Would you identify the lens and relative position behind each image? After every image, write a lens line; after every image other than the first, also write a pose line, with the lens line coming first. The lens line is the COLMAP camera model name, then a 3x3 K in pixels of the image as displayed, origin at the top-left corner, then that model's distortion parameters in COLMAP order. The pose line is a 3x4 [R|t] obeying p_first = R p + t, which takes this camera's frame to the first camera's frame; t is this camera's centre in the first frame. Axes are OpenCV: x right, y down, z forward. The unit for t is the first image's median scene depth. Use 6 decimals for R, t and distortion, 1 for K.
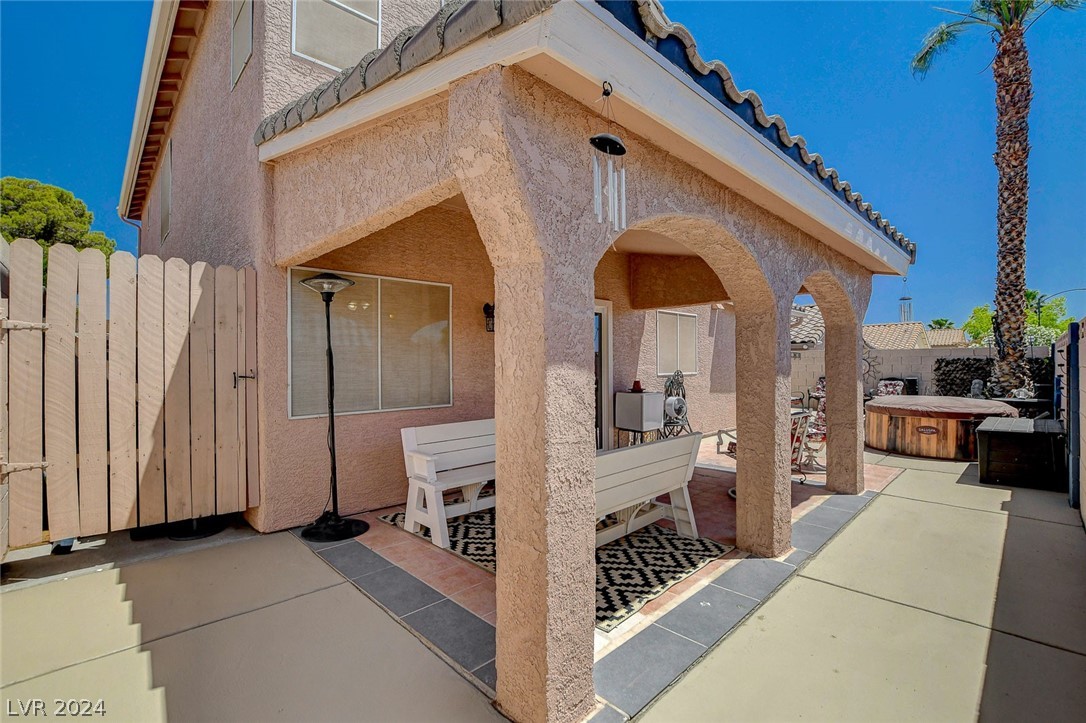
lens RADIAL K [[485.4, 0, 571.0], [0, 485.4, 361.1], [0, 0, 1]] dist [-0.034153, 0.005048]
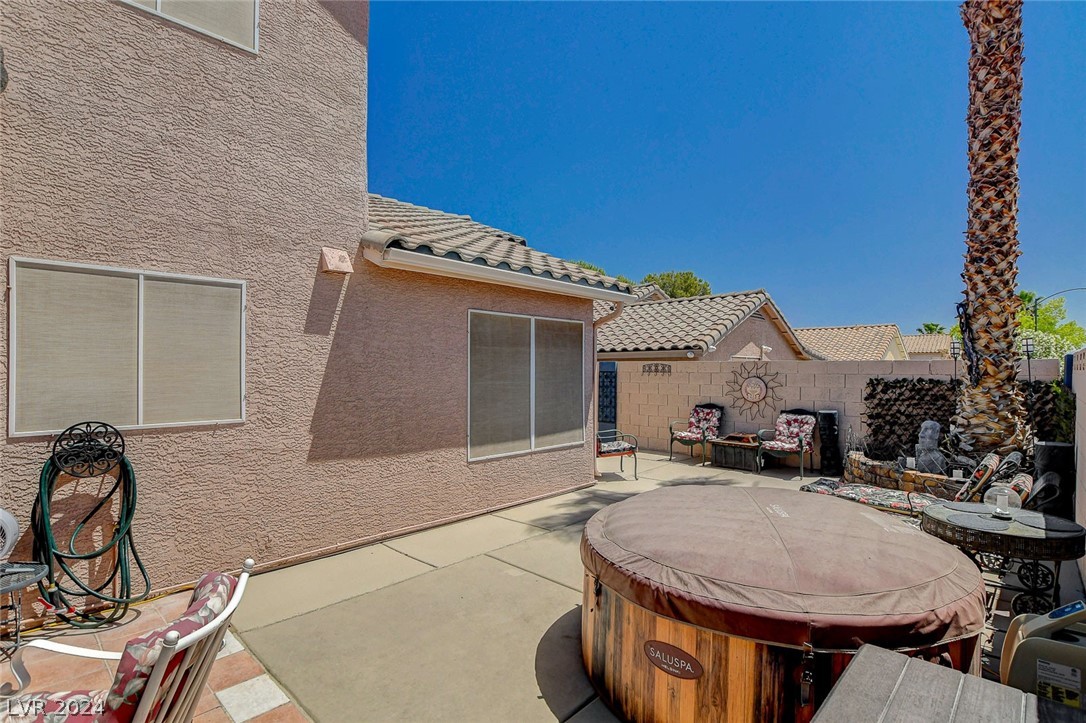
lens RADIAL K [[504.5, 0, 585.0], [0, 504.5, 364.3], [0, 0, 1]] dist [-0.028462, 0.002075]
pose [[0.999031, 0.007023, 0.043440, 0.451861], [-0.006926, 0.999973, -0.002370, -0.021165], [-0.043456, 0.002067, 0.999053, 0.465447]]
